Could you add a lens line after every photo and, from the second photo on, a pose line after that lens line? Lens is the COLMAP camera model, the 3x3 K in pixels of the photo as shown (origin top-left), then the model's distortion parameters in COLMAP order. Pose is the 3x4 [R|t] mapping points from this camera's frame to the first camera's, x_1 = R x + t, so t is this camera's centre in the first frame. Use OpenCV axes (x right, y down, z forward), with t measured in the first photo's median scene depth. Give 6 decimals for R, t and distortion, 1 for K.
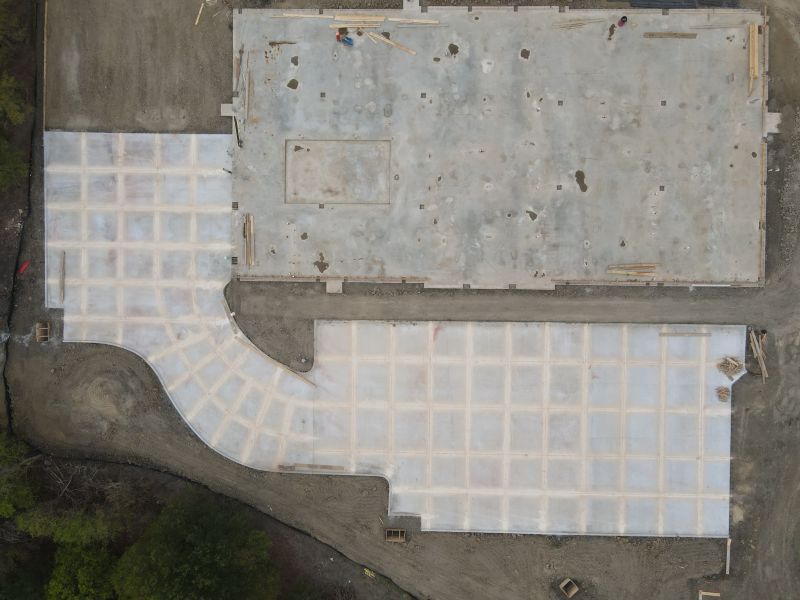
lens RADIAL K [[604.8, 0, 400.0], [0, 604.8, 300.0], [0, 0, 1]] dist [0.002806, 0.000107]
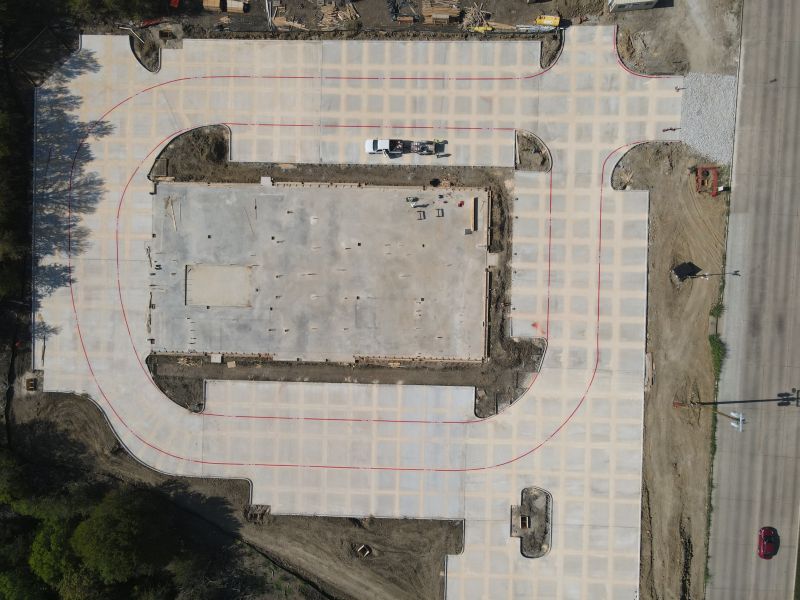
lens RADIAL K [[591.2, 0, 400.0], [0, 591.2, 300.0], [0, 0, 1]] dist [0.002661, 0.001200]
pose [[0.999944, 0.010548, 0.000047, 0.369465], [-0.010548, 0.999884, 0.011023, -0.197791], [0.000070, -0.011023, 0.999939, -0.537365]]
